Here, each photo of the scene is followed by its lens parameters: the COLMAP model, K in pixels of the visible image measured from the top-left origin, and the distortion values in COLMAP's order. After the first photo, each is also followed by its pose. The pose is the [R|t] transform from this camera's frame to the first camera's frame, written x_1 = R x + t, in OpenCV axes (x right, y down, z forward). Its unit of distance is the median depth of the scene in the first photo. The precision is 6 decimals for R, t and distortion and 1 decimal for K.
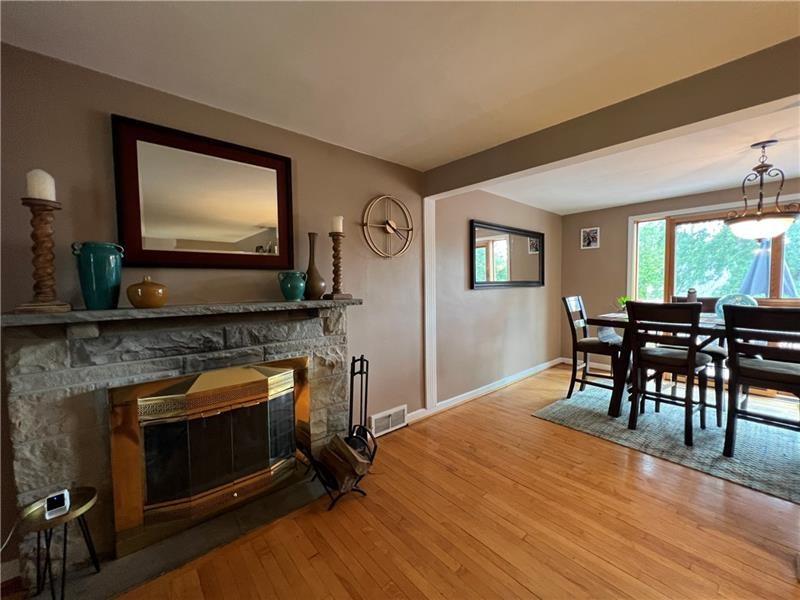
lens RADIAL K [[321.8, 0, 397.3], [0, 321.8, 298.5], [0, 0, 1]] dist [-0.000703, 0.000654]
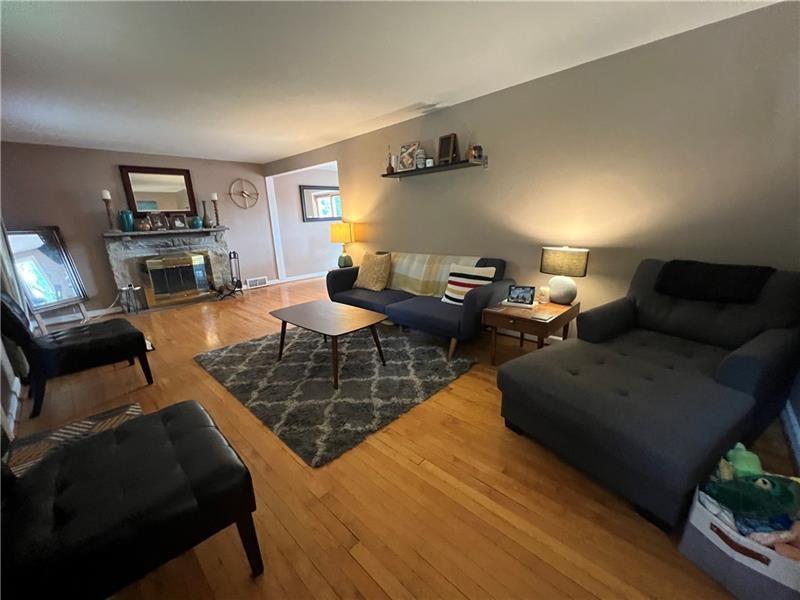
lens RADIAL K [[321.8, 0, 397.5], [0, 321.8, 298.1], [0, 0, 1]] dist [-0.000703, 0.000654]
pose [[0.994501, -0.052663, 0.090525, 1.044724], [0.033934, 0.979777, 0.197192, 0.102044], [-0.099079, -0.193036, 0.976176, -1.868606]]
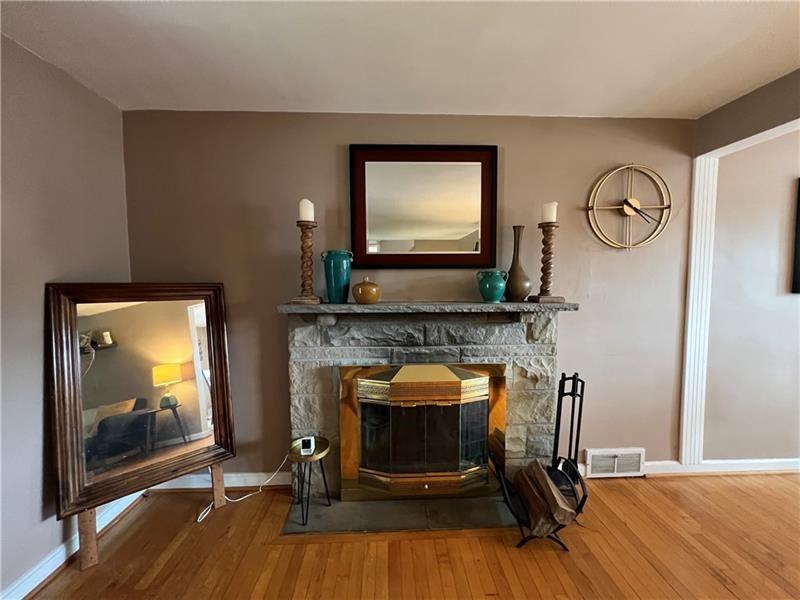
lens RADIAL K [[321.8, 0, 398.6], [0, 321.8, 299.0], [0, 0, 1]] dist [-0.000703, 0.000654]
pose [[0.786044, 0.047955, -0.616308, 0.034066], [-0.033483, 0.998826, 0.035013, -0.026115], [0.617263, -0.006886, 0.786727, 0.113843]]
